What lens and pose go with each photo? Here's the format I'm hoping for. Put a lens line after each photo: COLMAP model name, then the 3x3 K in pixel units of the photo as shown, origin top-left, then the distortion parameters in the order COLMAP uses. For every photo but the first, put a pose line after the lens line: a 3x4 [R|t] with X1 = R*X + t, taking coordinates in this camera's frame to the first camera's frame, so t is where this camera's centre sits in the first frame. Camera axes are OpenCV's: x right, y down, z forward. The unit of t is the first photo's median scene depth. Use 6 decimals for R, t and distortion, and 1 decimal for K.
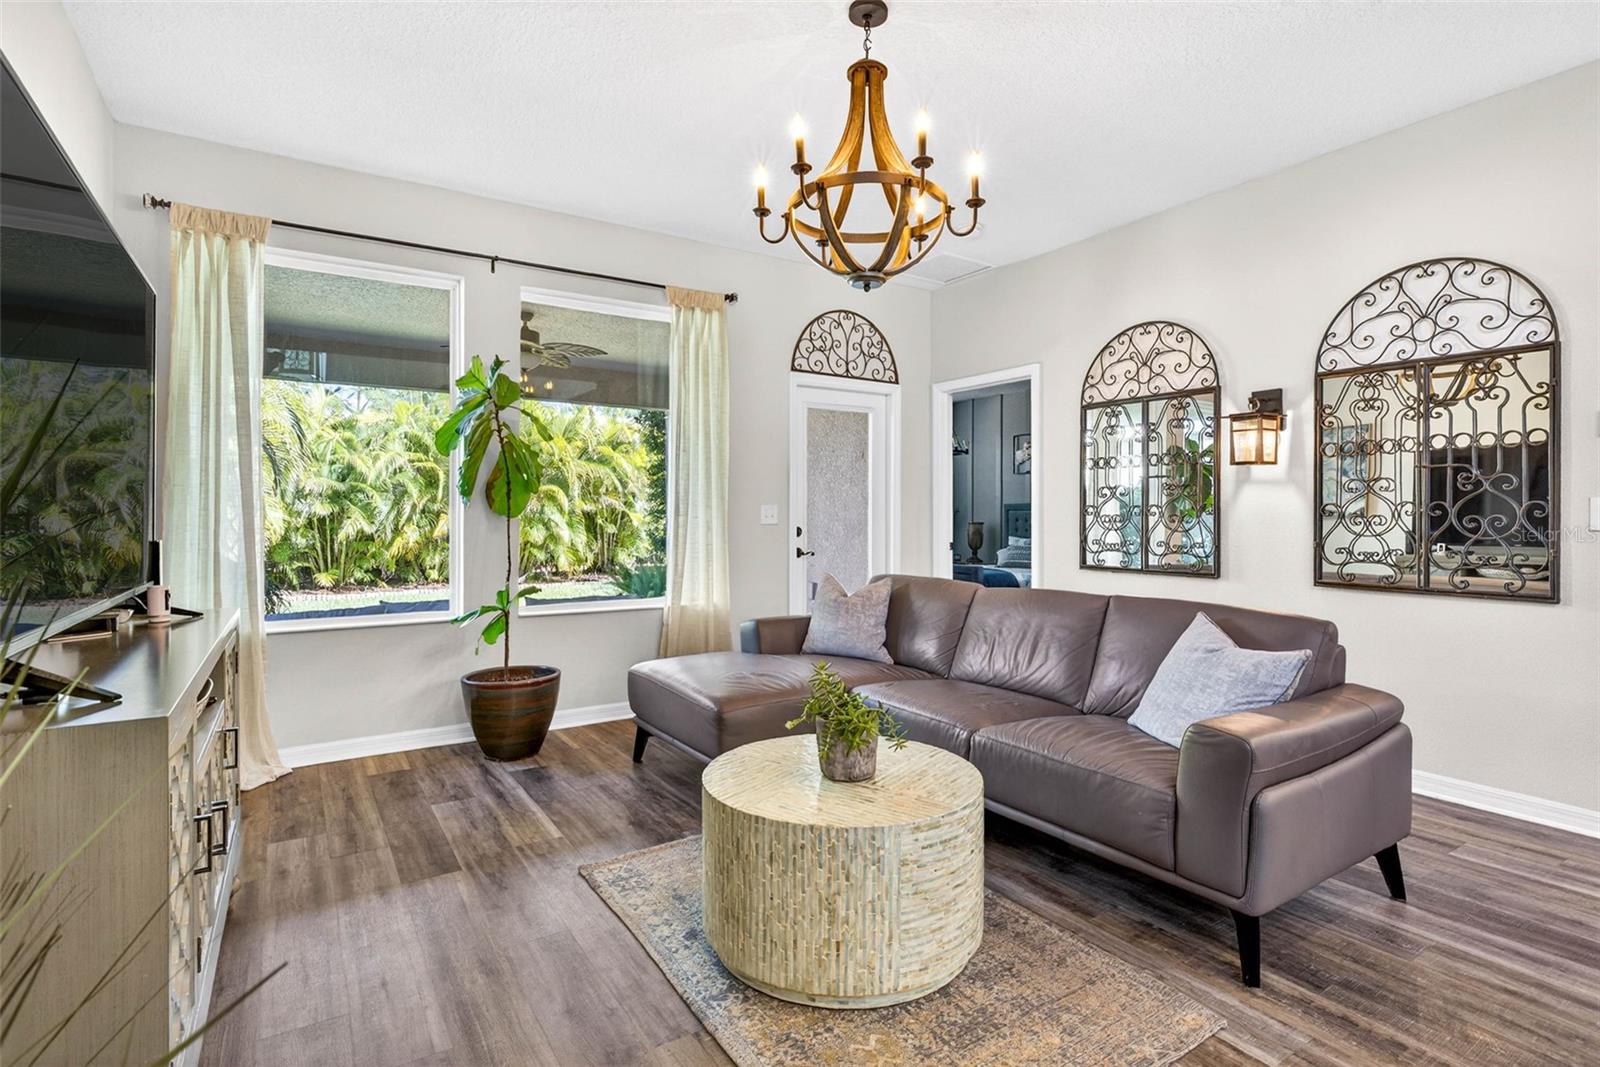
lens RADIAL K [[800.3, 0, 795.3], [0, 800.3, 514.4], [0, 0, 1]] dist [-0.005338, 0.000351]
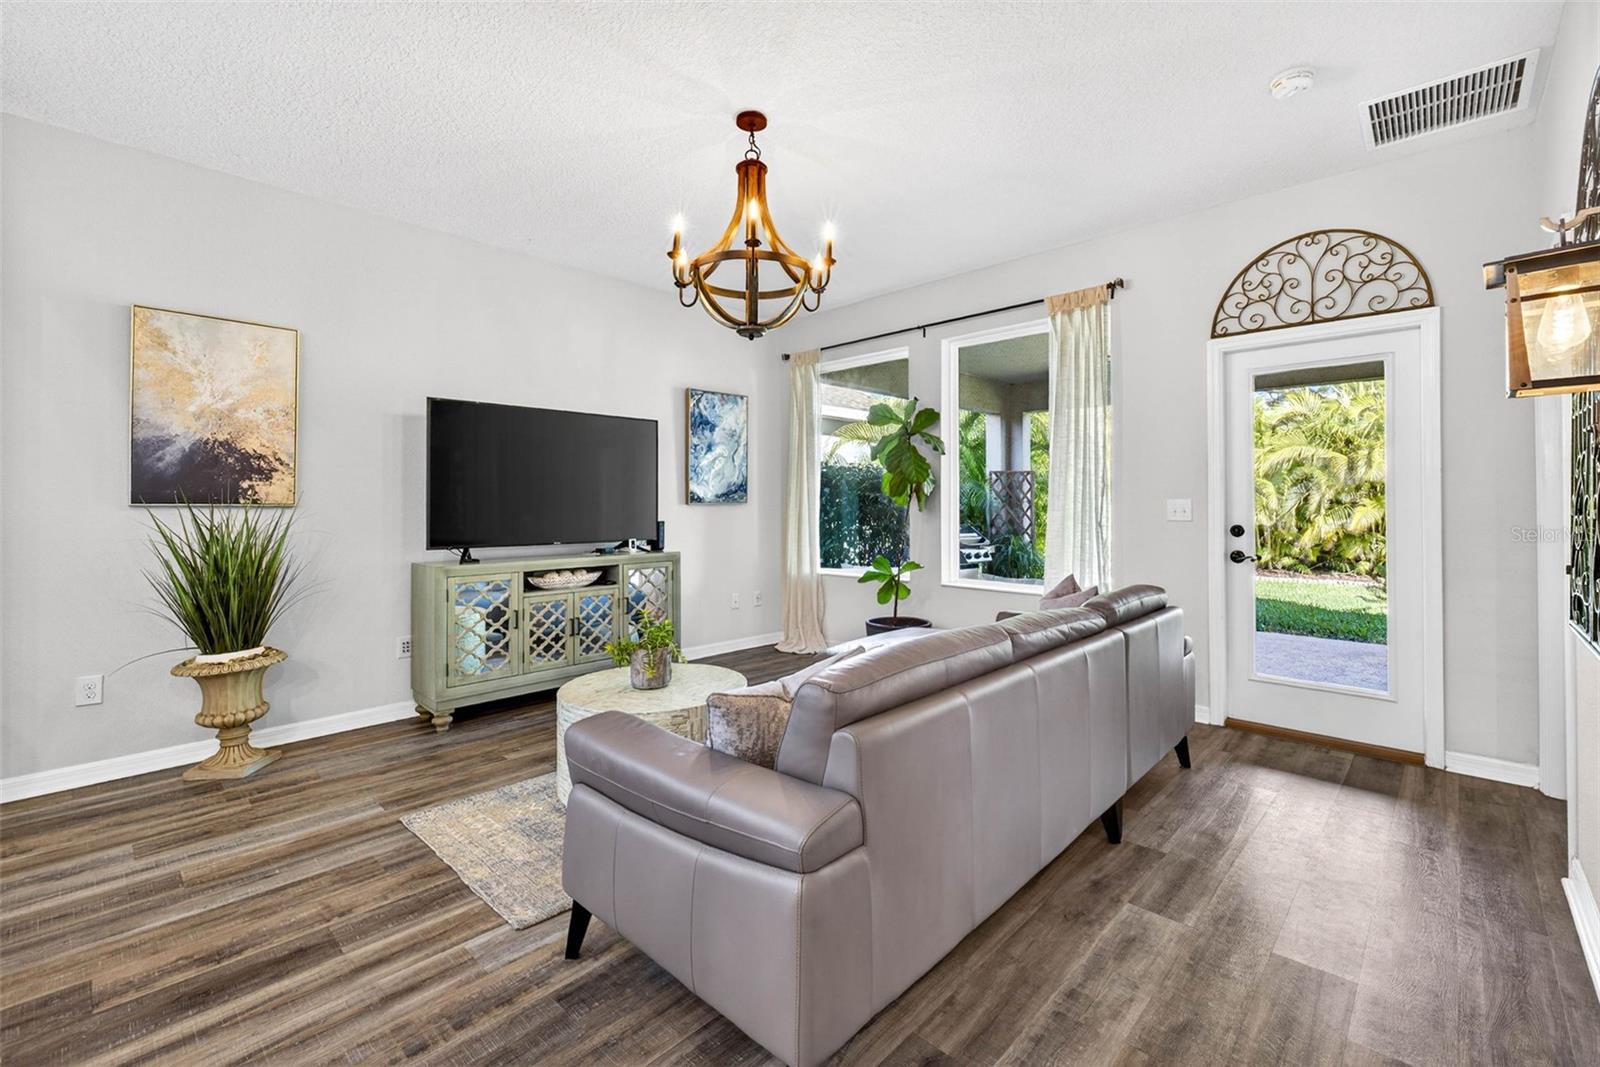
lens RADIAL K [[679.1, 0, 800.8], [0, 679.1, 501.3], [0, 0, 1]] dist [0.000552, -0.000008]
pose [[0.235566, -0.009828, -0.971809, 0.747757], [0.006547, 0.999942, -0.008526, -0.006585], [0.971836, -0.004354, 0.235617, 0.525653]]
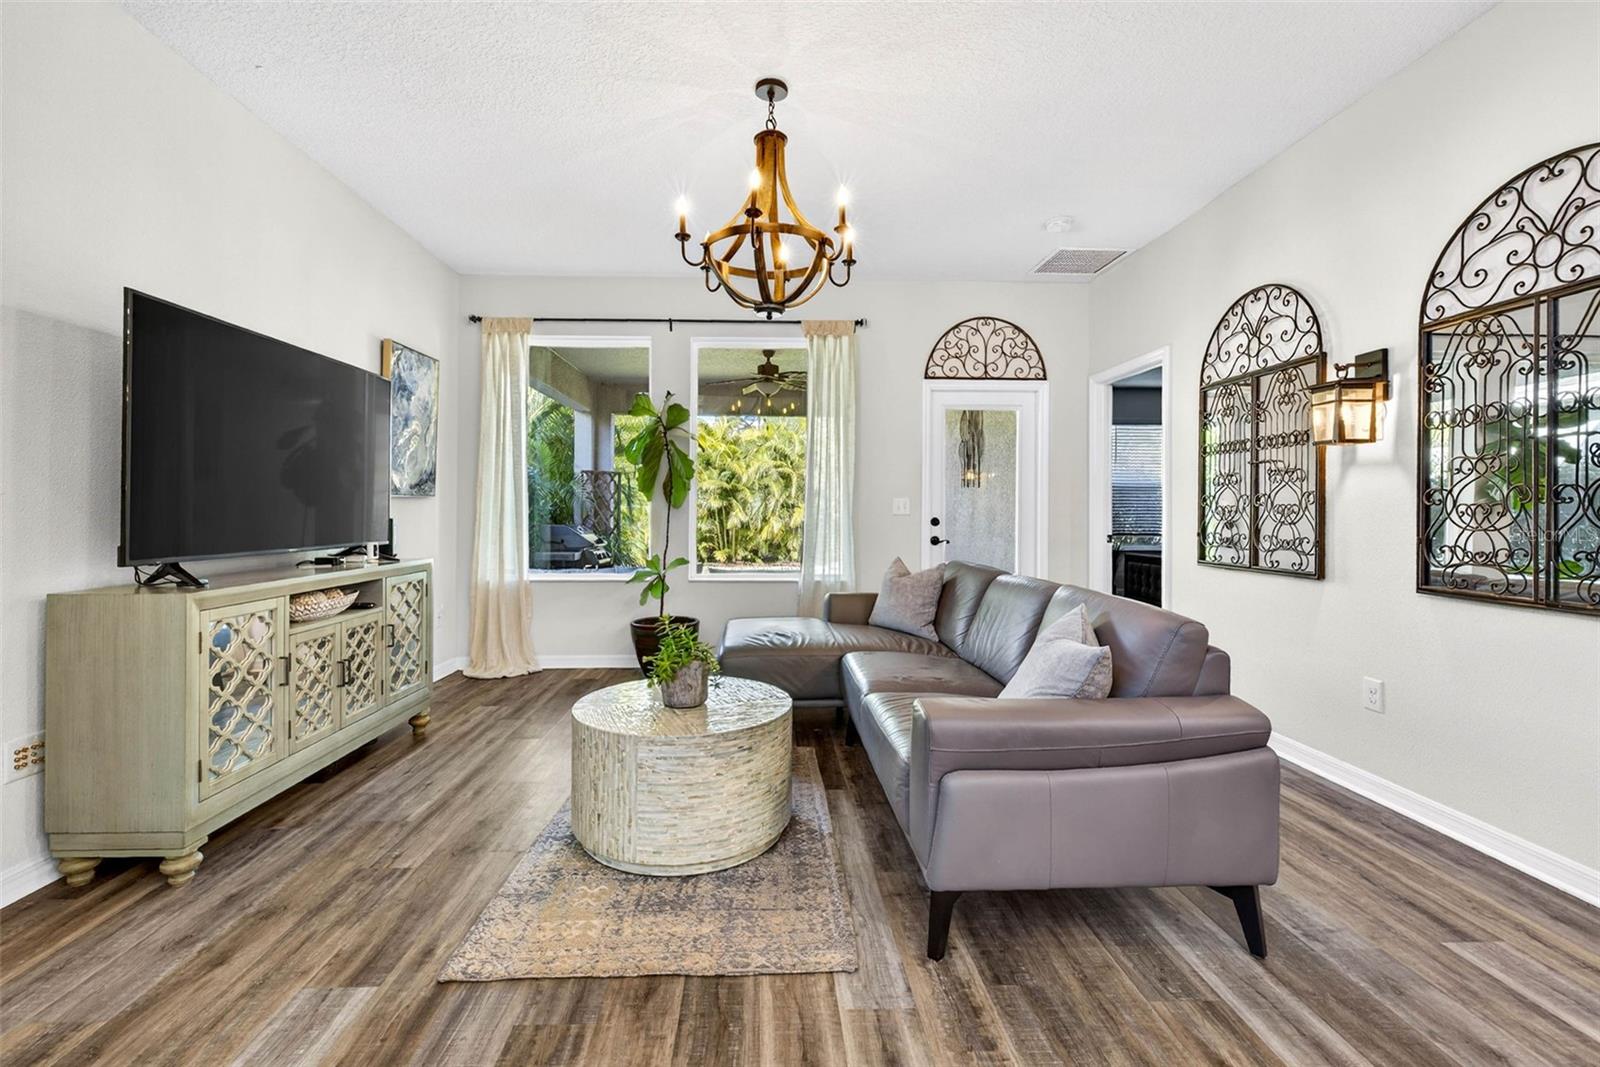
lens RADIAL K [[705.1, 0, 776.0], [0, 705.1, 505.7], [0, 0, 1]] dist [0.003998, 0.000136]
pose [[0.853755, -0.003208, -0.520665, 0.424853], [0.000486, 0.999985, -0.005365, 0.006015], [0.520675, 0.004327, 0.853744, 0.055735]]
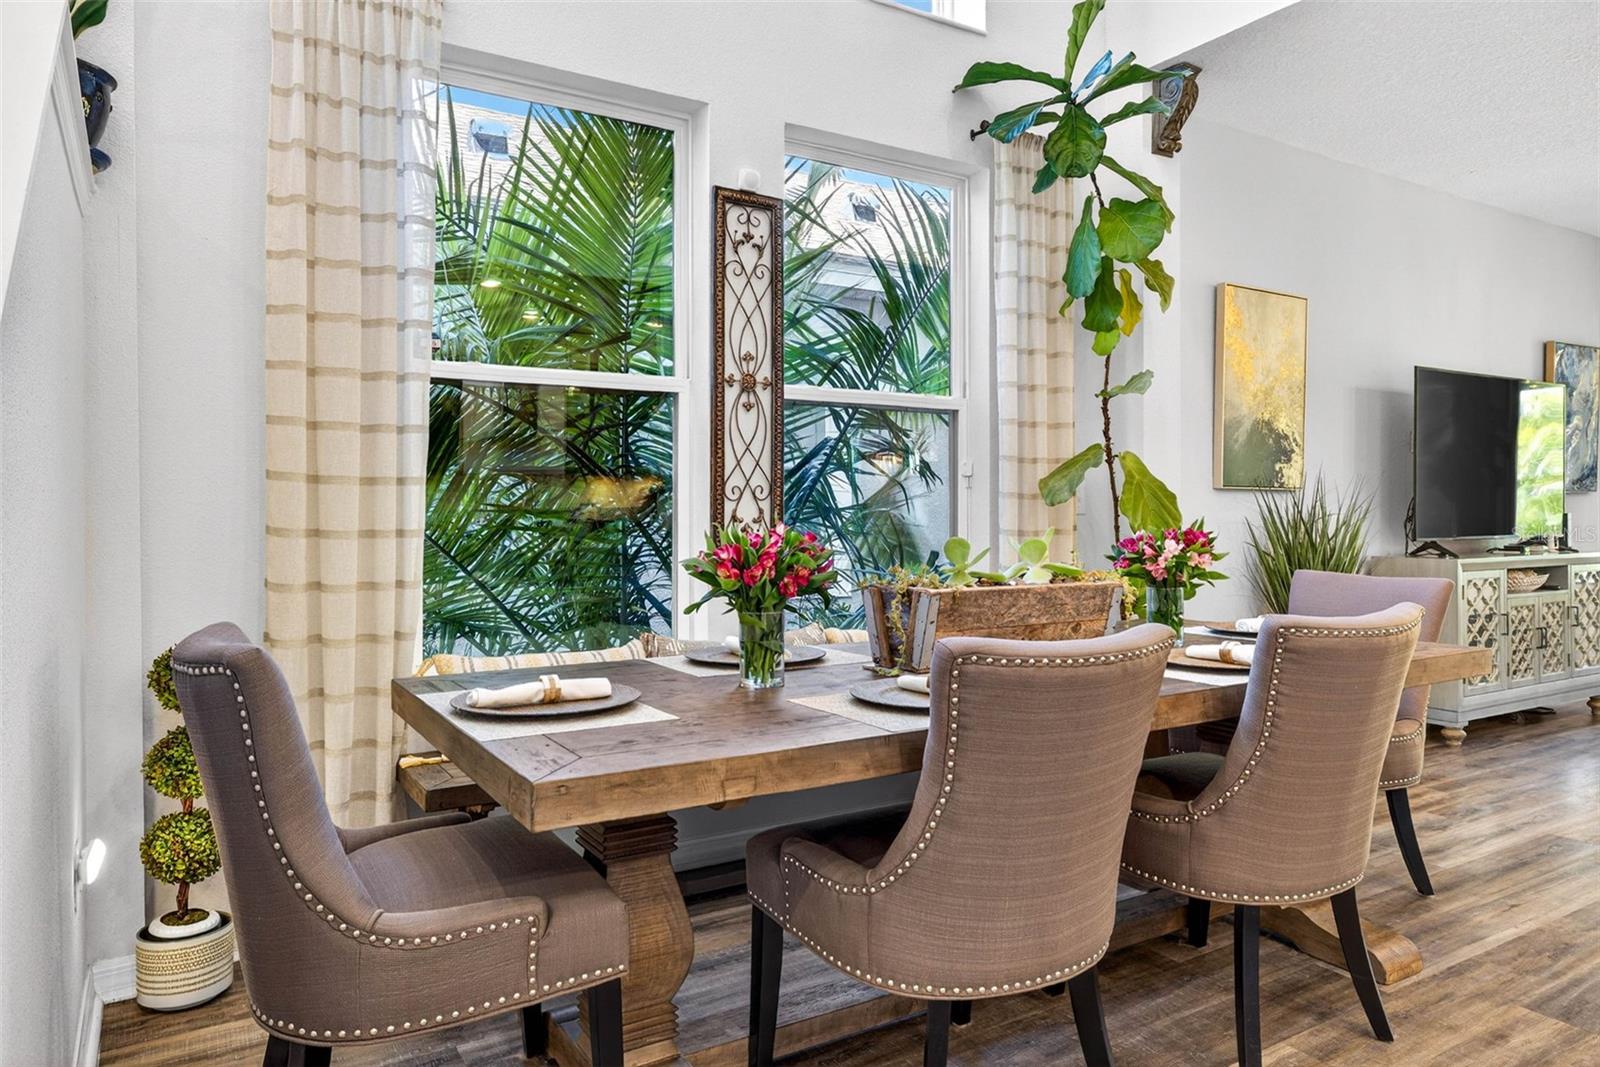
lens RADIAL K [[1014.0, 0, 796.1], [0, 1014.0, 517.2], [0, 0, 1]] dist [-0.001094, 0.002437]
pose [[-0.031431, 0.002607, -0.999503, 0.962644], [0.005840, 0.999980, 0.002425, 0.013123], [0.999489, -0.005761, -0.031445, -0.443504]]
